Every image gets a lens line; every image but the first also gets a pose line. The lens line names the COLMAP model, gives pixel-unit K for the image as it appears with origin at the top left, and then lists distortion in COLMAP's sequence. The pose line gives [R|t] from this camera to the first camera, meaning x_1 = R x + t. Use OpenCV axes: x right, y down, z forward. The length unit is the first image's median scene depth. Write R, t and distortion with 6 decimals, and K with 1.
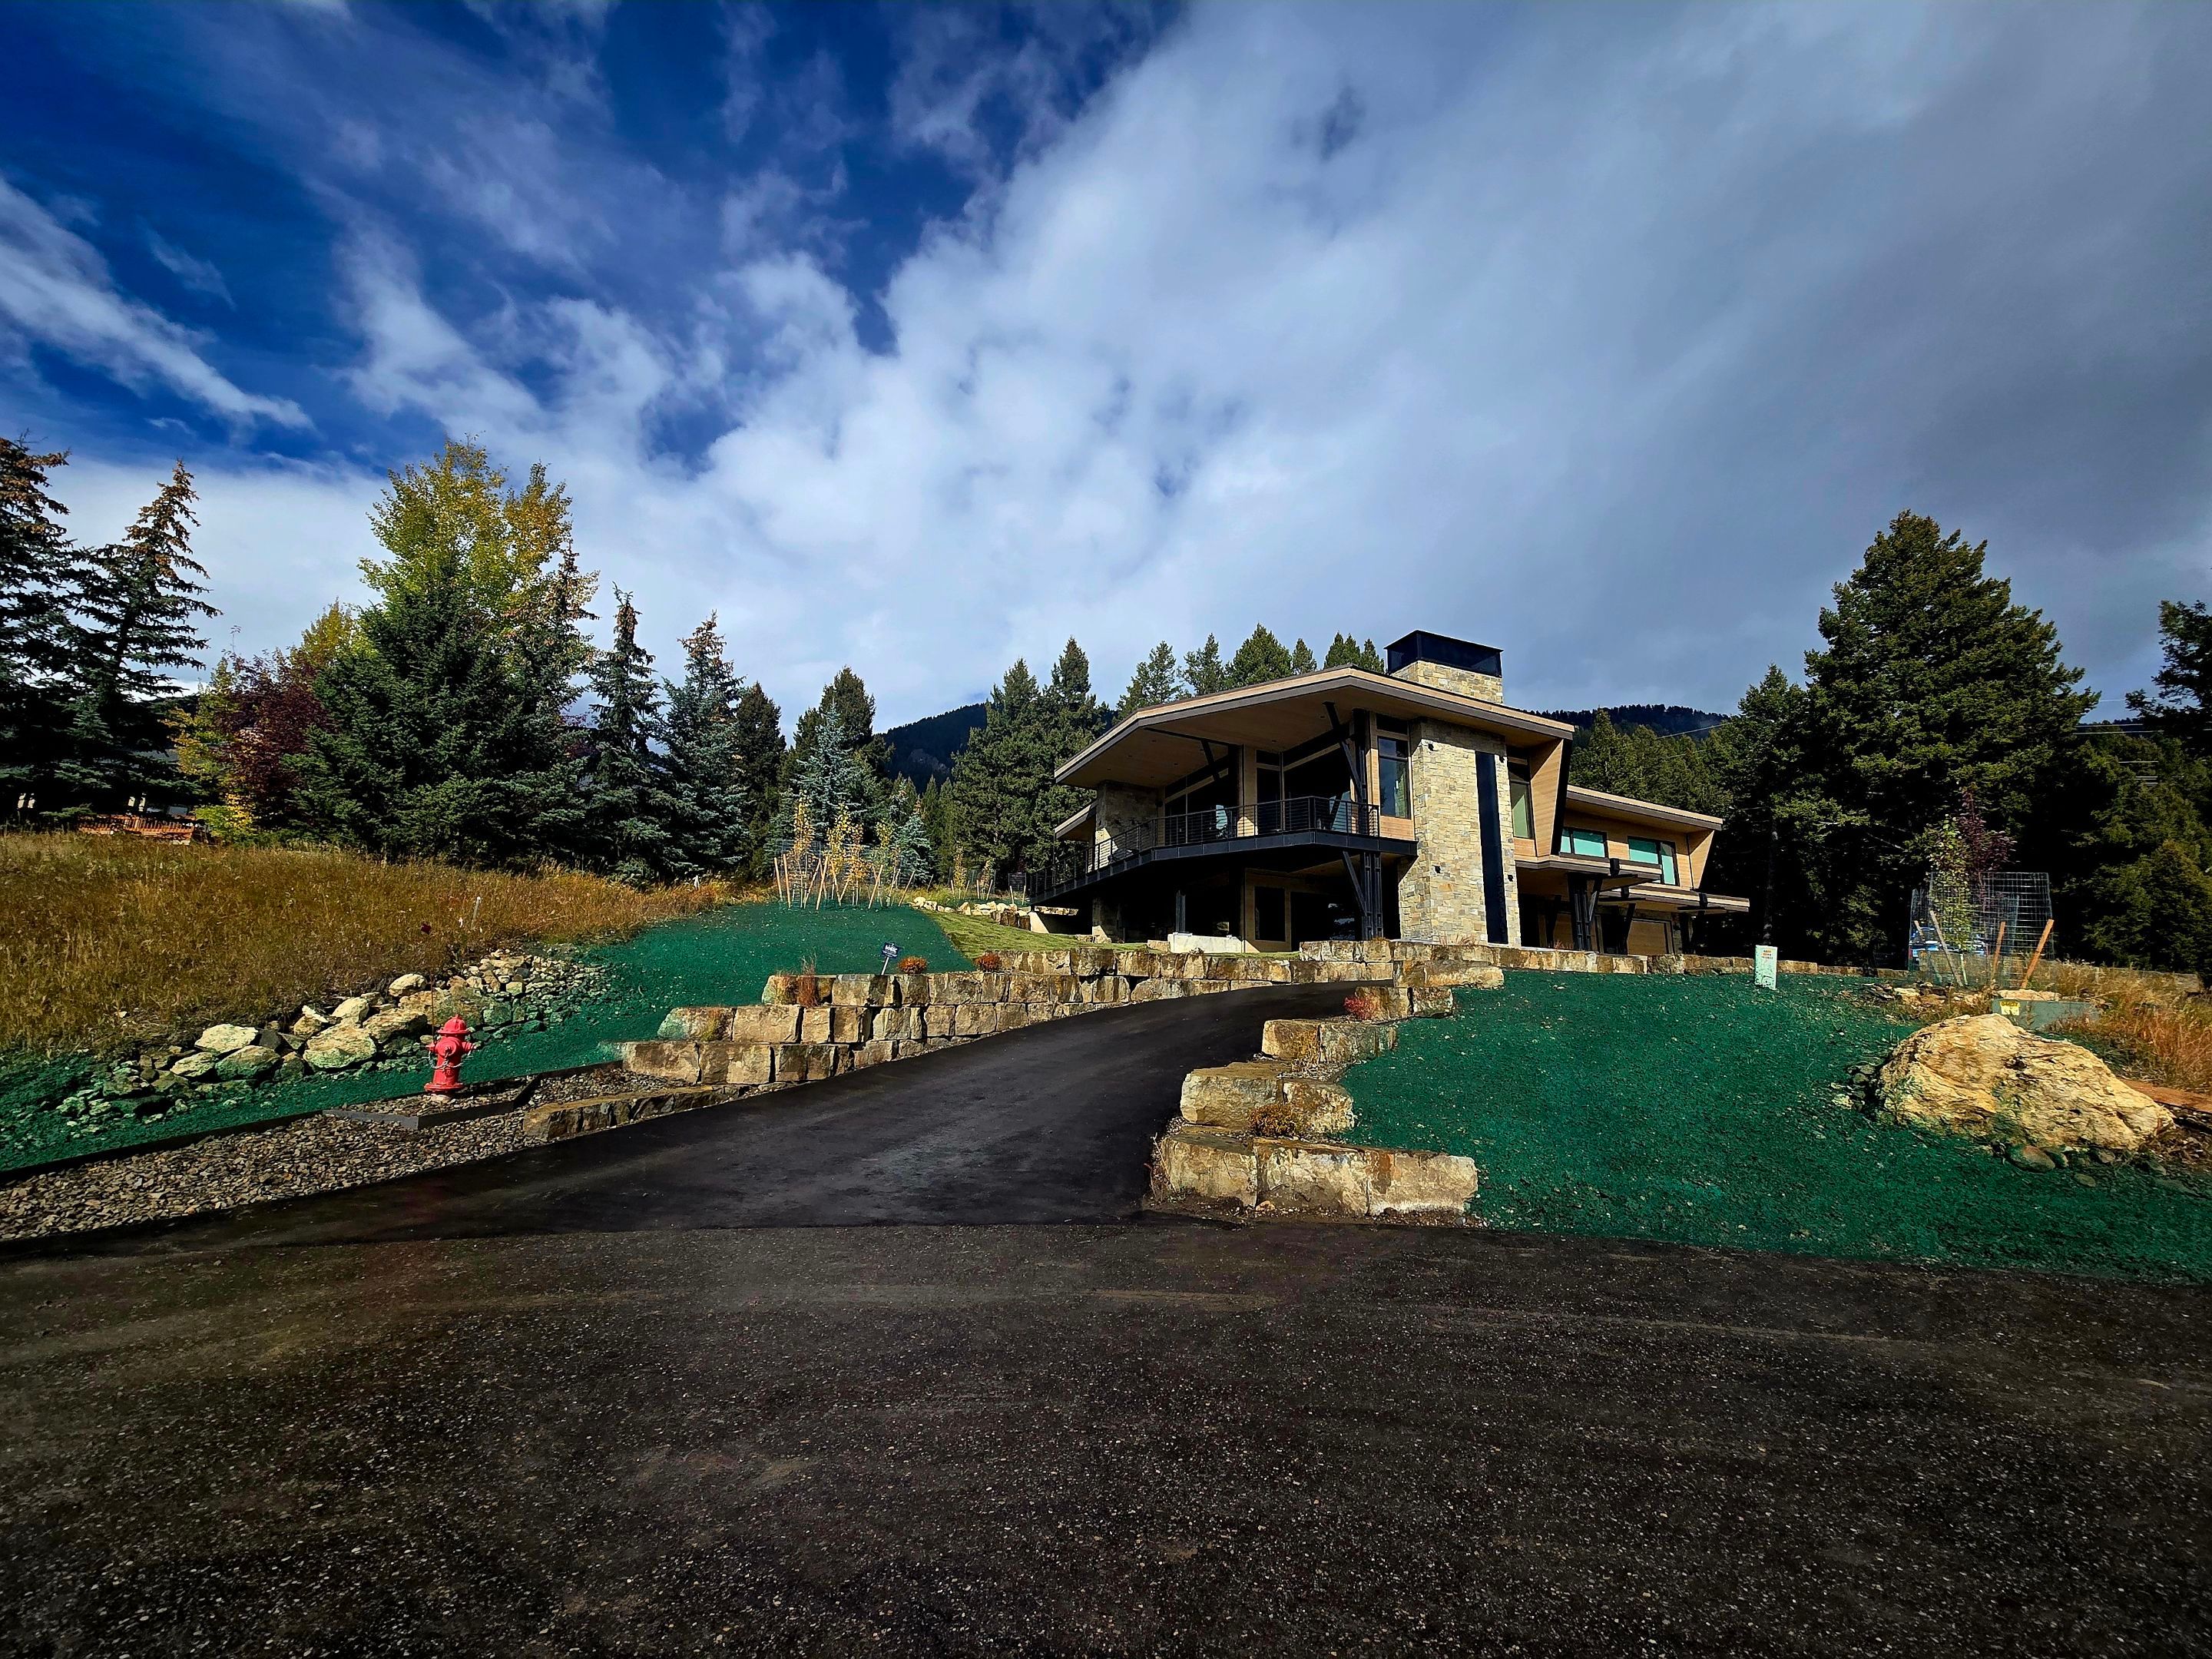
lens RADIAL K [[907.0, 0, 1101.3], [0, 907.0, 820.6], [0, 0, 1]] dist [0.000543, 0.000120]
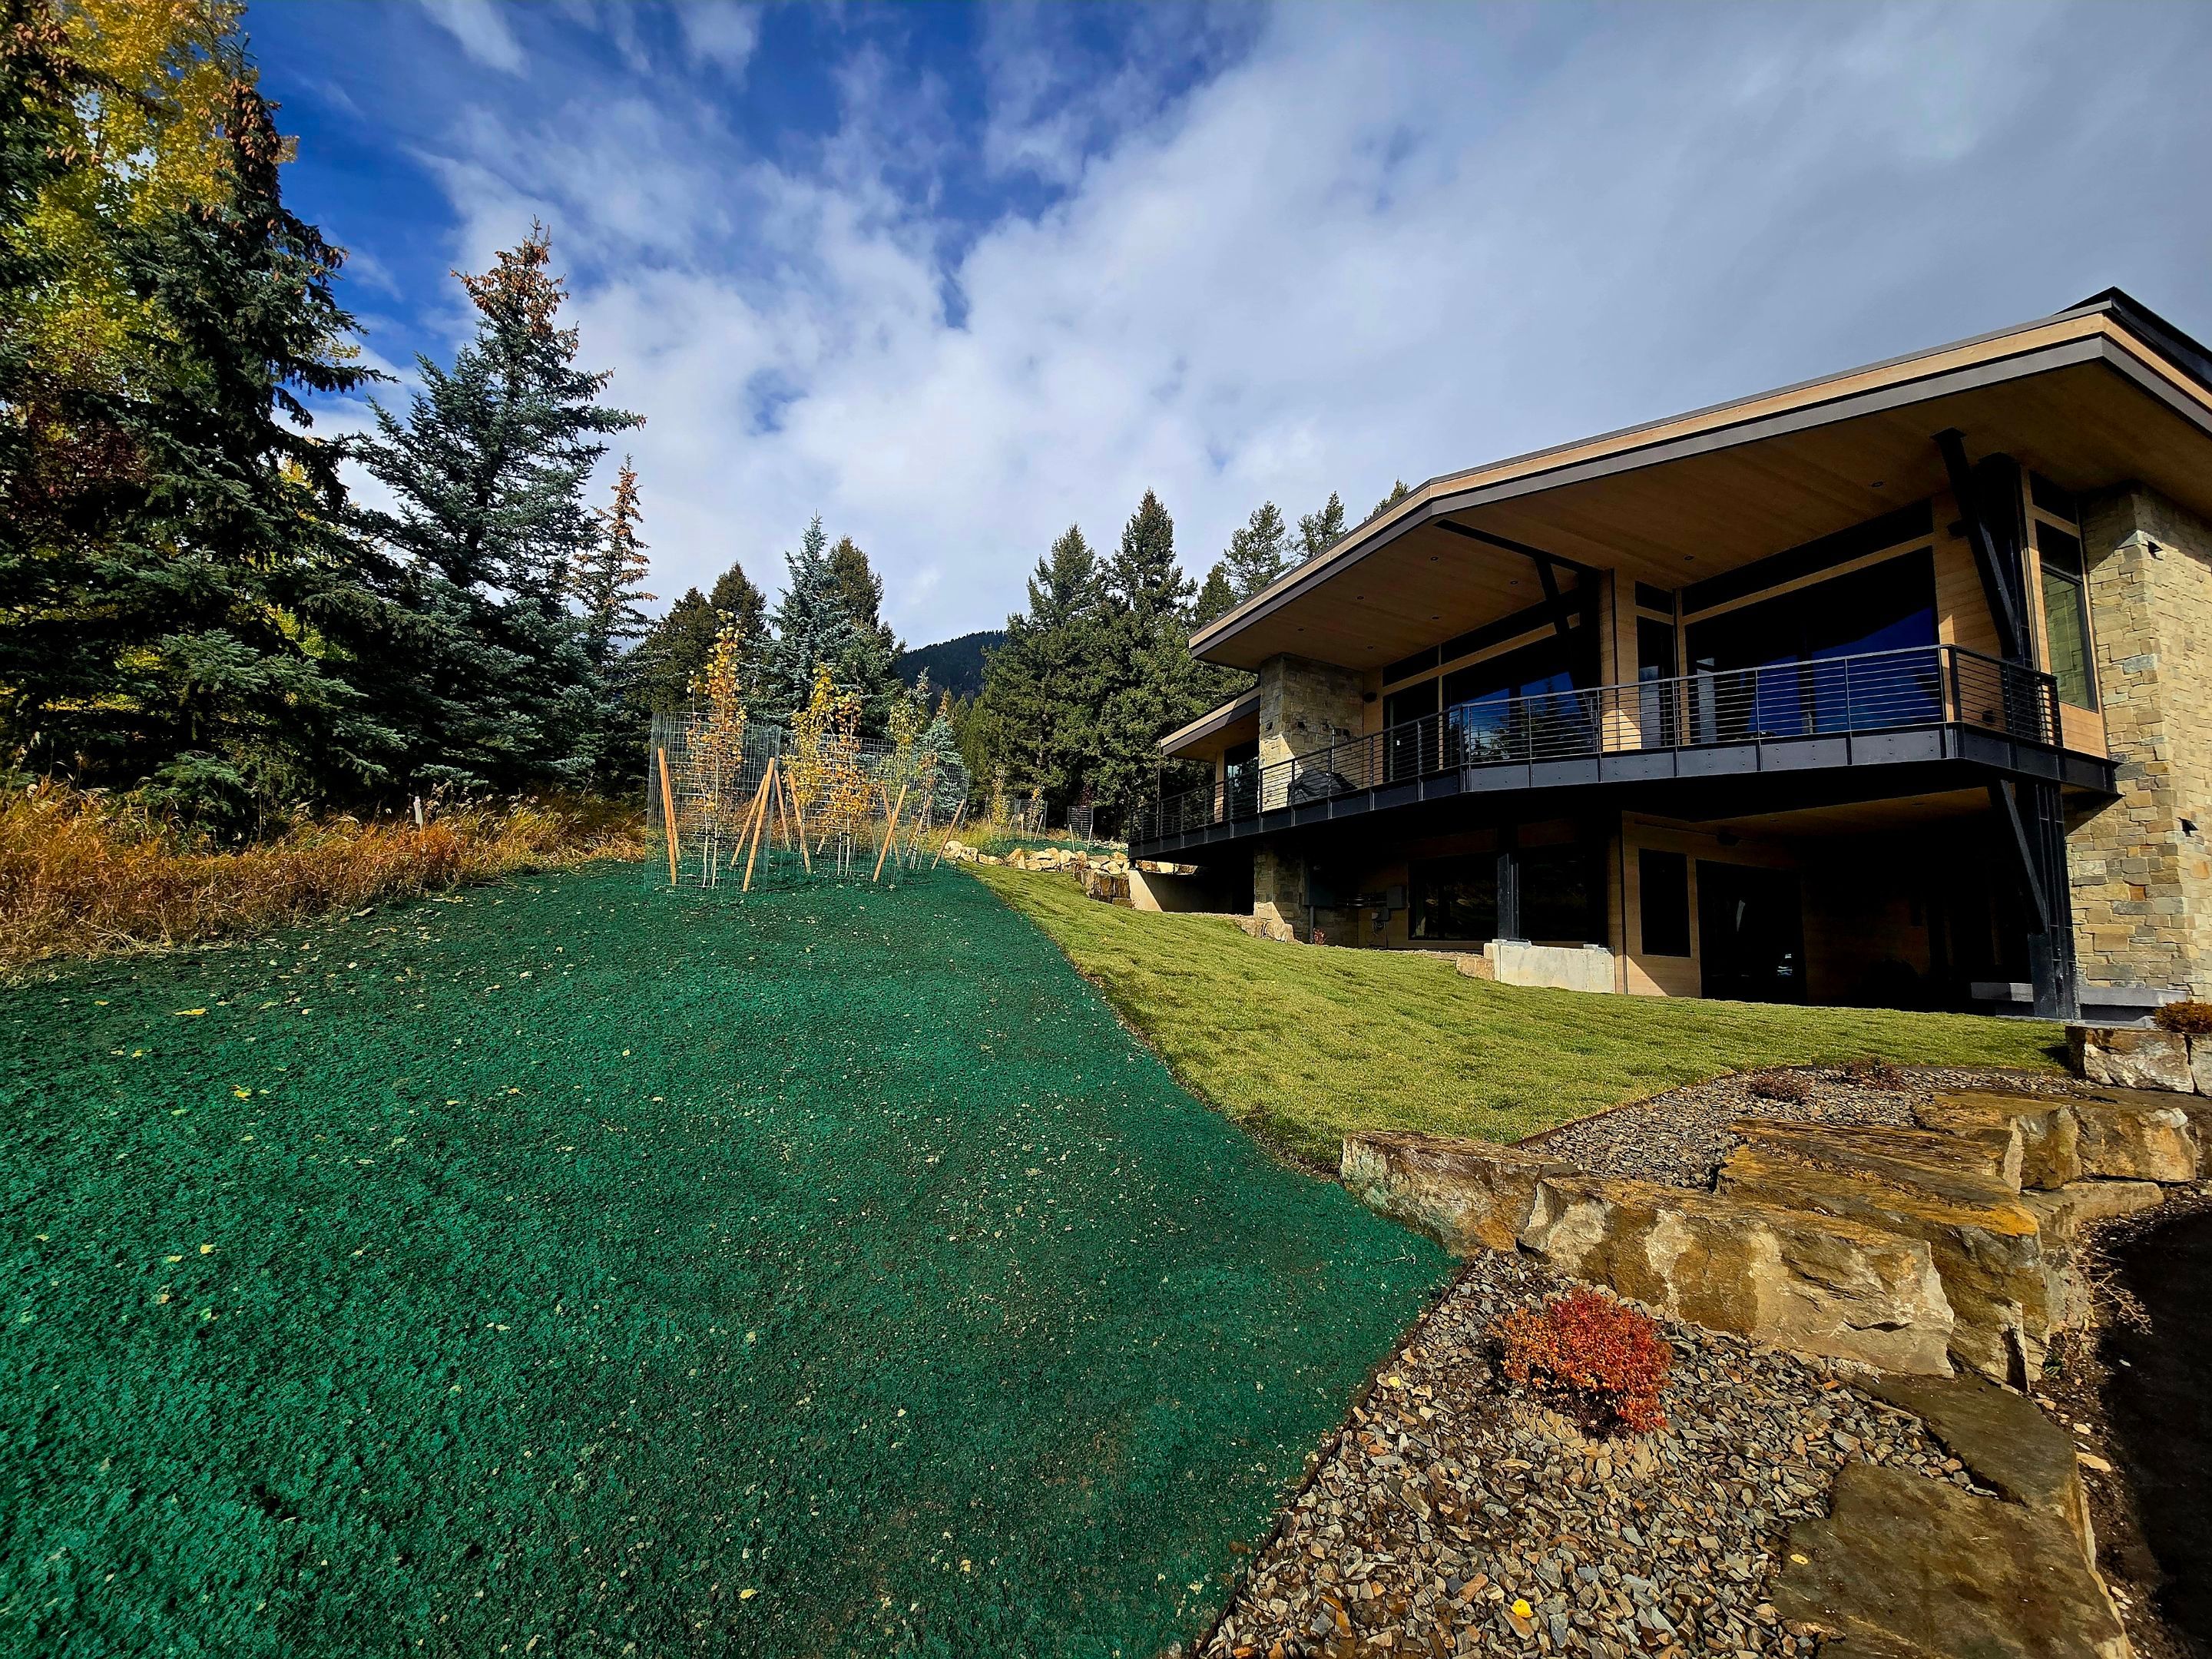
lens RADIAL K [[907.0, 0, 1101.3], [0, 907.0, 820.6], [0, 0, 1]] dist [0.000543, 0.000120]
pose [[0.999670, 0.025581, -0.002513, -0.151209], [-0.025330, 0.997022, 0.072843, 0.033070], [0.004369, -0.072755, 0.997340, 0.583926]]
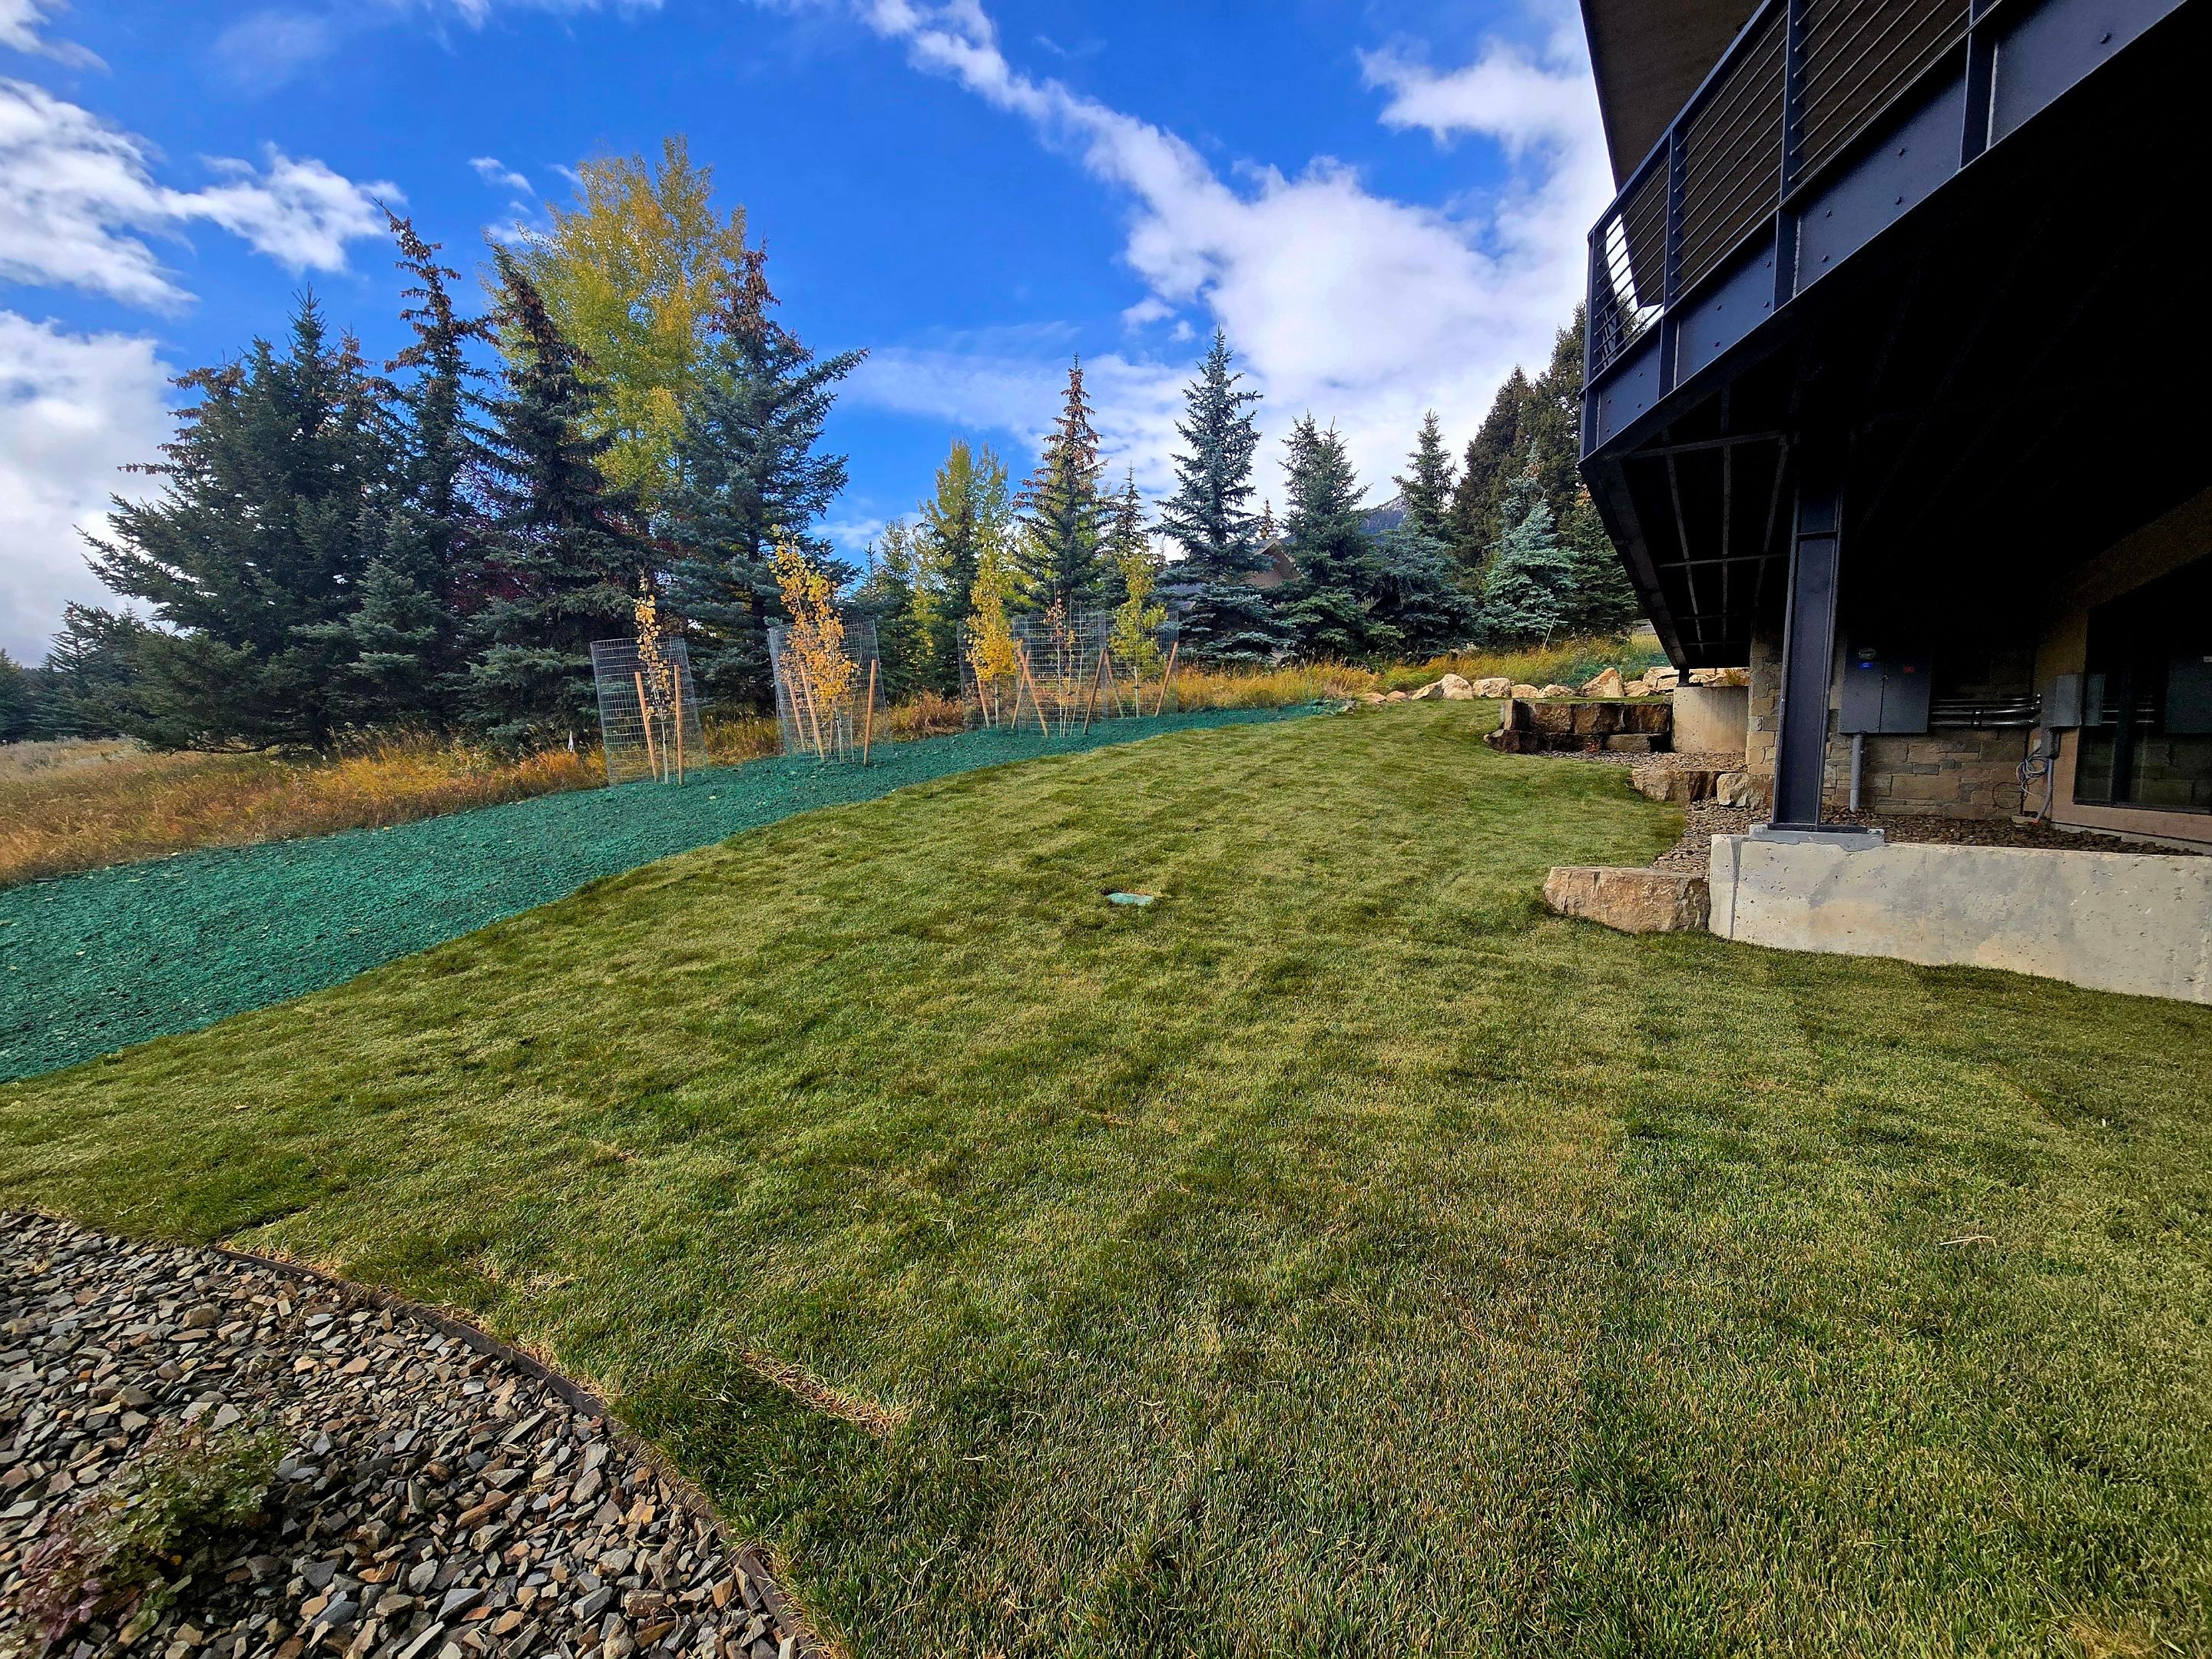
lens RADIAL K [[907.0, 0, 1101.3], [0, 907.0, 820.6], [0, 0, 1]] dist [0.000543, 0.000120]
pose [[0.545499, 0.035395, -0.837364, 0.186291], [0.179947, 0.970861, 0.158264, 0.077145], [0.818566, -0.237014, 0.523235, 0.895104]]
